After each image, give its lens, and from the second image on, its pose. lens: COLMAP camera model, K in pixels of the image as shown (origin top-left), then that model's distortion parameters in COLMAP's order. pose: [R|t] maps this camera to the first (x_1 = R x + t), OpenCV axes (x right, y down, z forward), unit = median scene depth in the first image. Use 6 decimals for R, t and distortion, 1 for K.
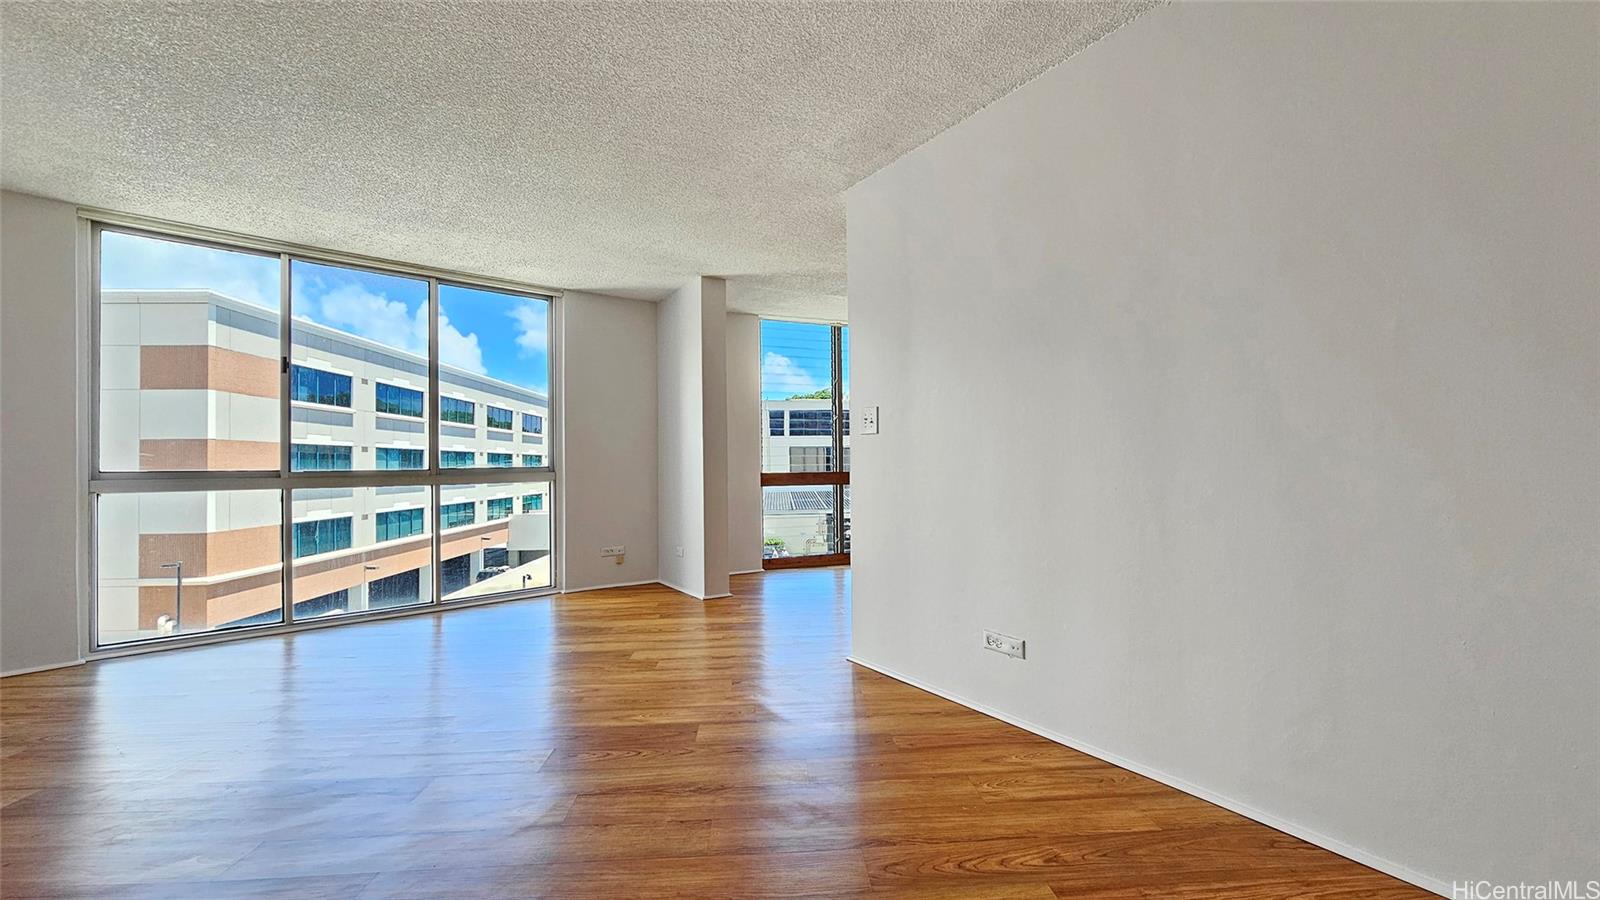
lens RADIAL K [[665.0, 0, 800.0], [0, 665.0, 450.0], [0, 0, 1]] dist [-0.000616, -0.000108]
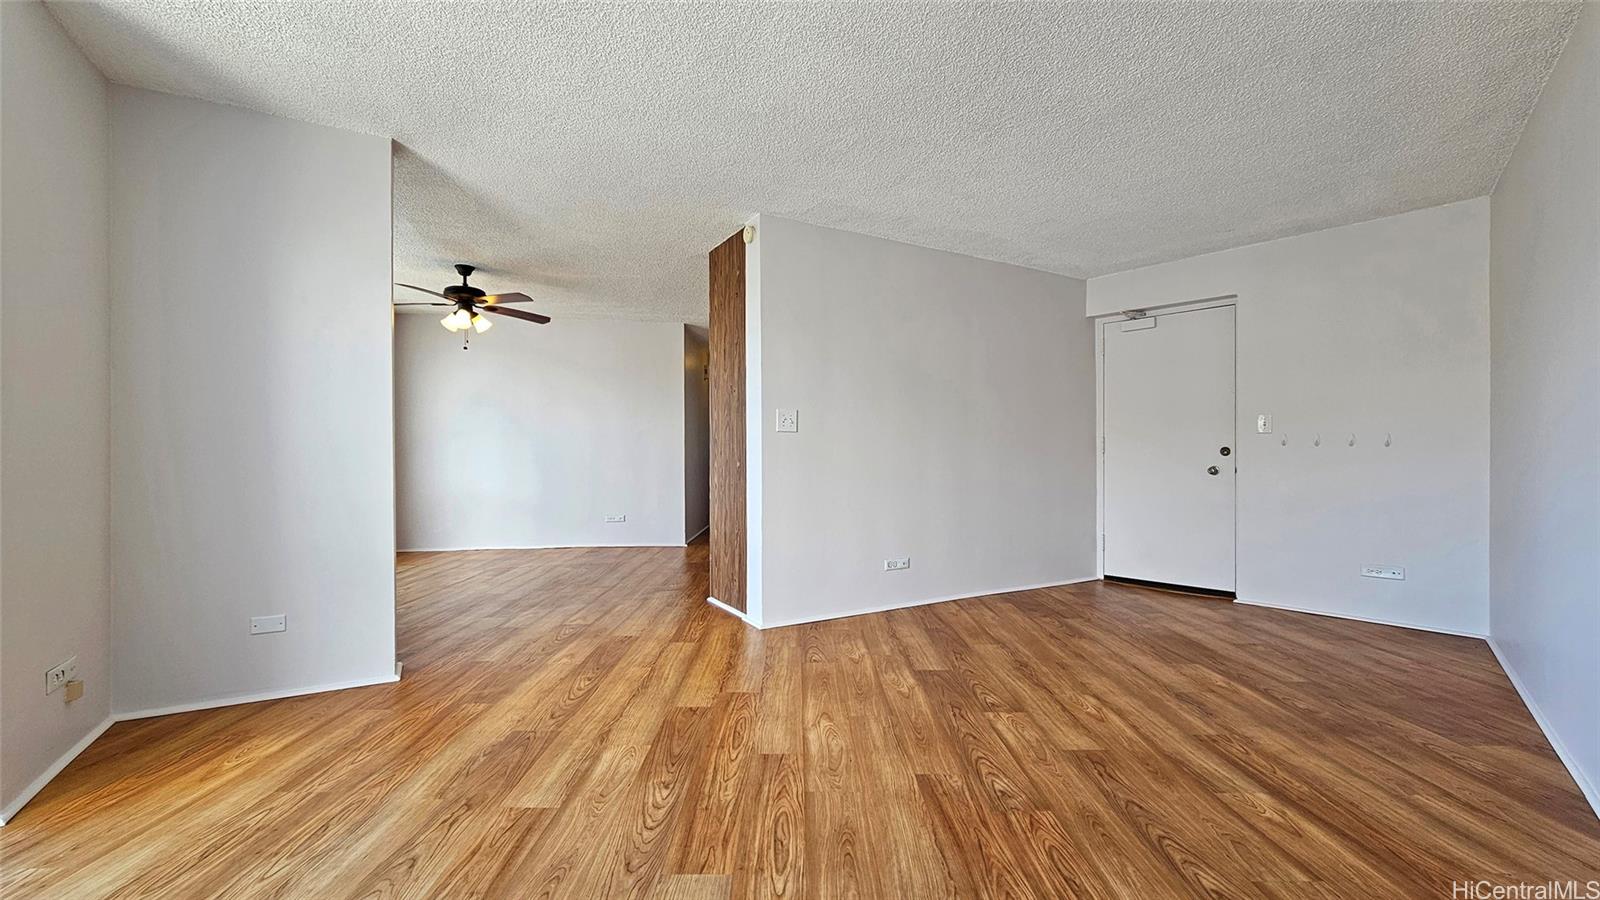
lens RADIAL K [[665.0, 0, 800.0], [0, 665.0, 450.0], [0, 0, 1]] dist [-0.000616, -0.000108]
pose [[0.046432, 0.020658, 0.998708, -1.106553], [-0.017446, 0.999650, -0.019867, 0.032314], [-0.998769, -0.016501, 0.046776, 0.931993]]
